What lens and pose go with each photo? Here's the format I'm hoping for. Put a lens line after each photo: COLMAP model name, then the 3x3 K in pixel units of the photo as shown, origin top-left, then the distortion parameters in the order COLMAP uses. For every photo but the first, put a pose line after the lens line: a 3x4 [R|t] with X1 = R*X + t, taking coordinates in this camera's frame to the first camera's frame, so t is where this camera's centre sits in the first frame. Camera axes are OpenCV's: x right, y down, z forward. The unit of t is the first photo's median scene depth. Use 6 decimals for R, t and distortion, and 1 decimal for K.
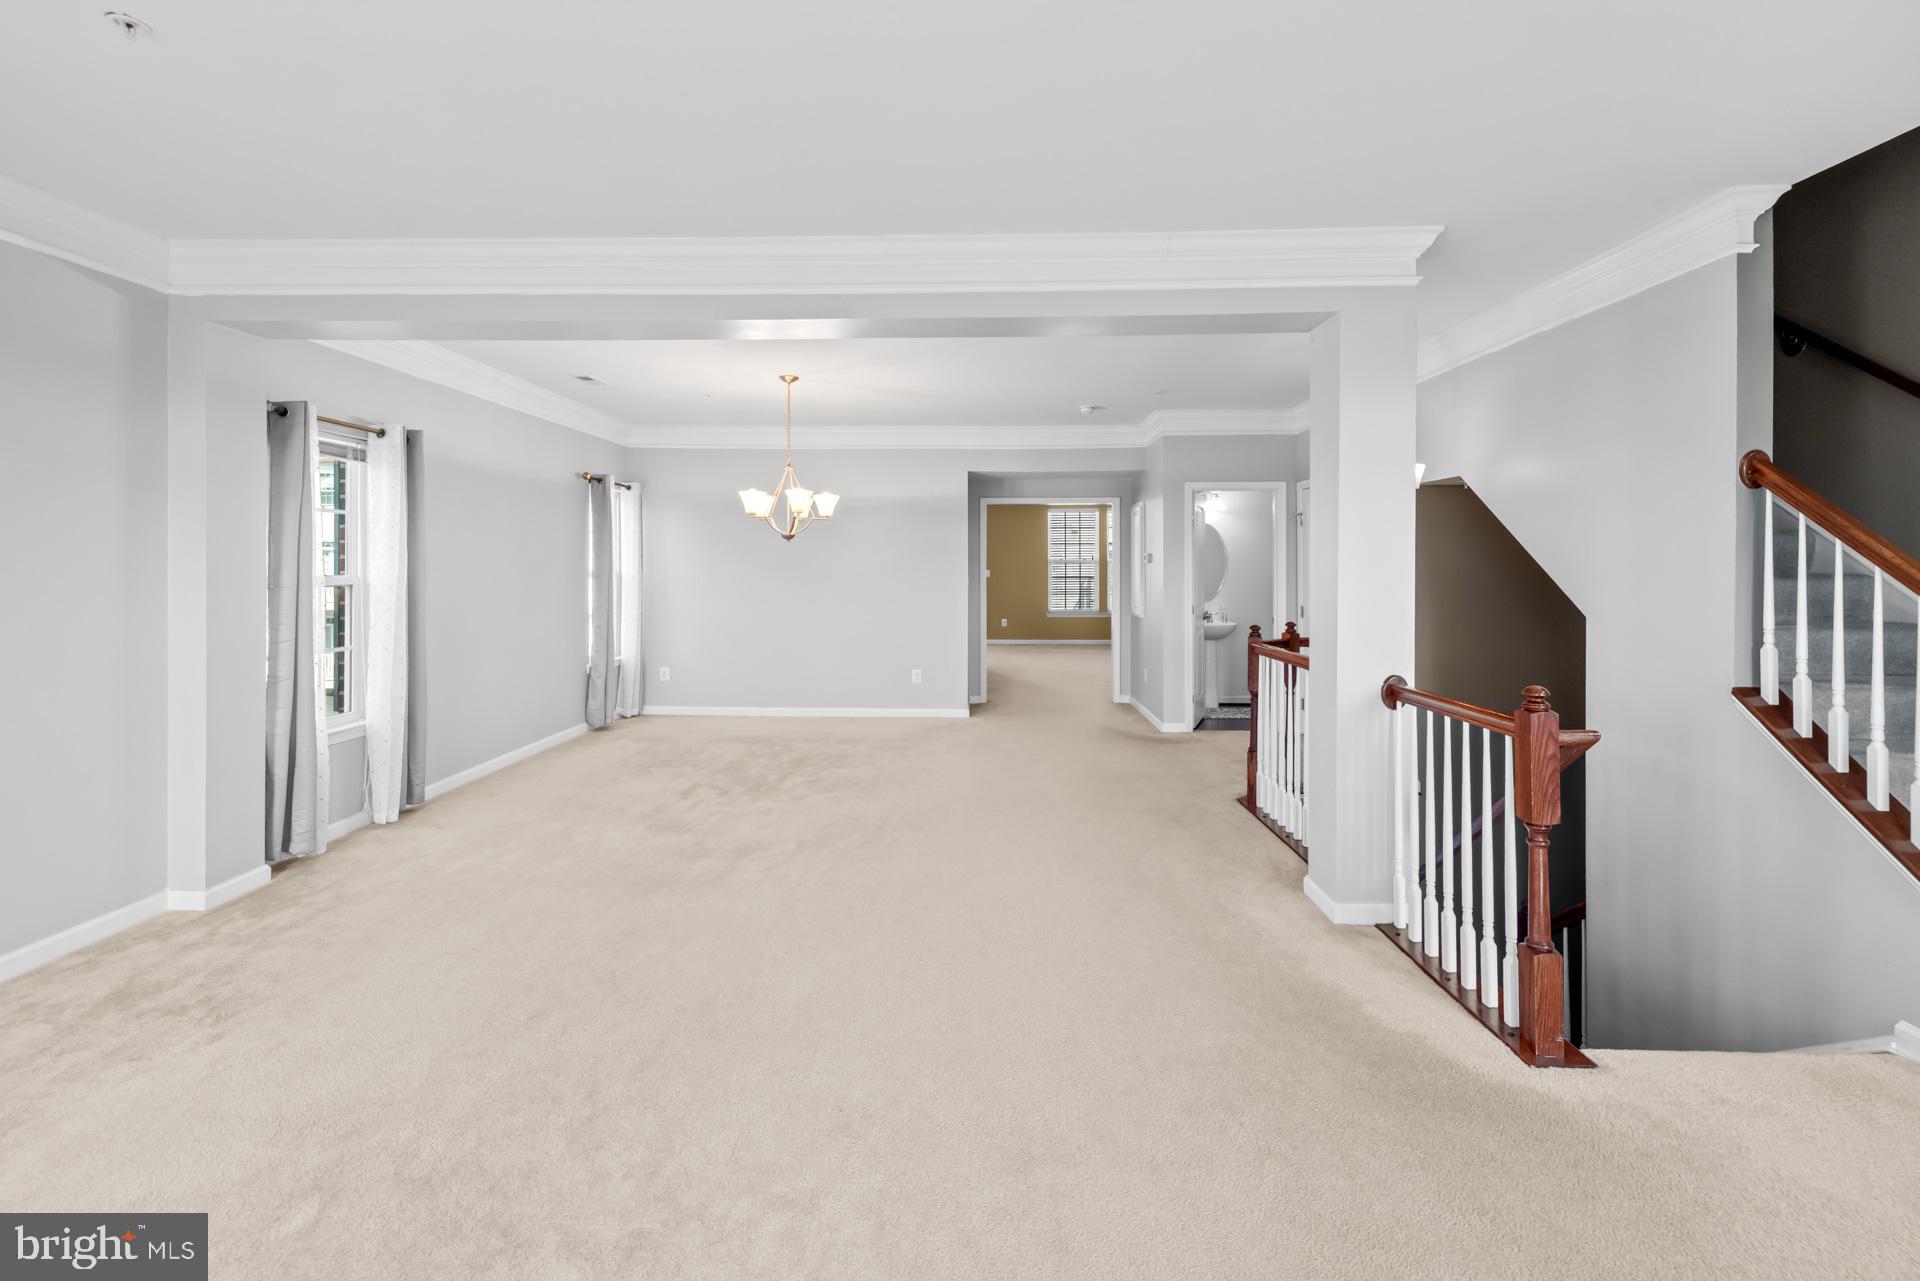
lens RADIAL K [[840.4, 0, 923.8], [0, 840.4, 552.9], [0, 0, 1]] dist [-0.000079, 0.000722]
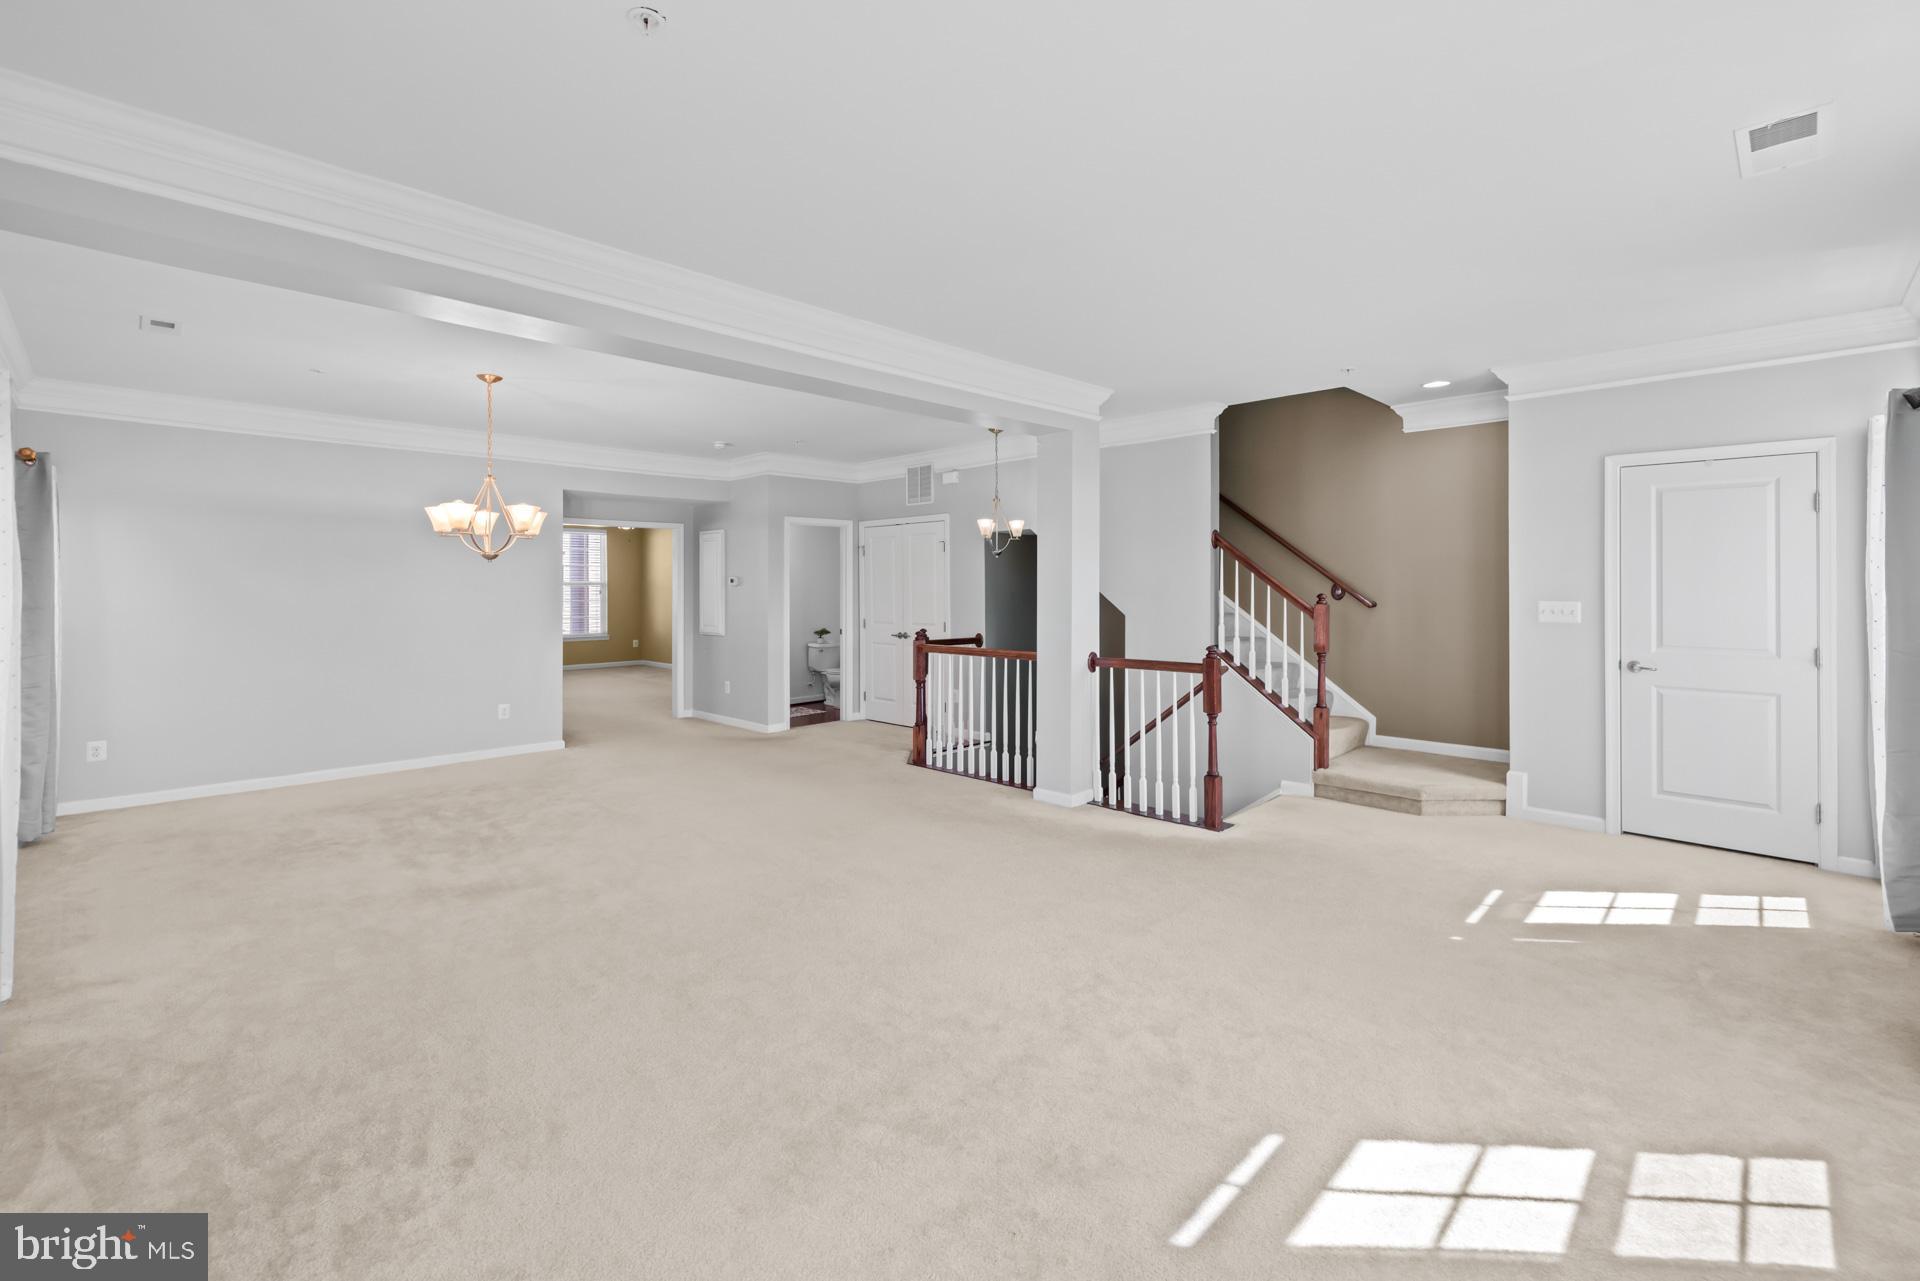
lens RADIAL K [[840.4, 0, 971.0], [0, 840.4, 561.6], [0, 0, 1]] dist [-0.000079, 0.000722]
pose [[0.670512, 0.018769, 0.741661, -0.566119], [-0.006534, 0.999791, -0.019394, 0.000160], [-0.741870, 0.008158, 0.670494, 0.036303]]
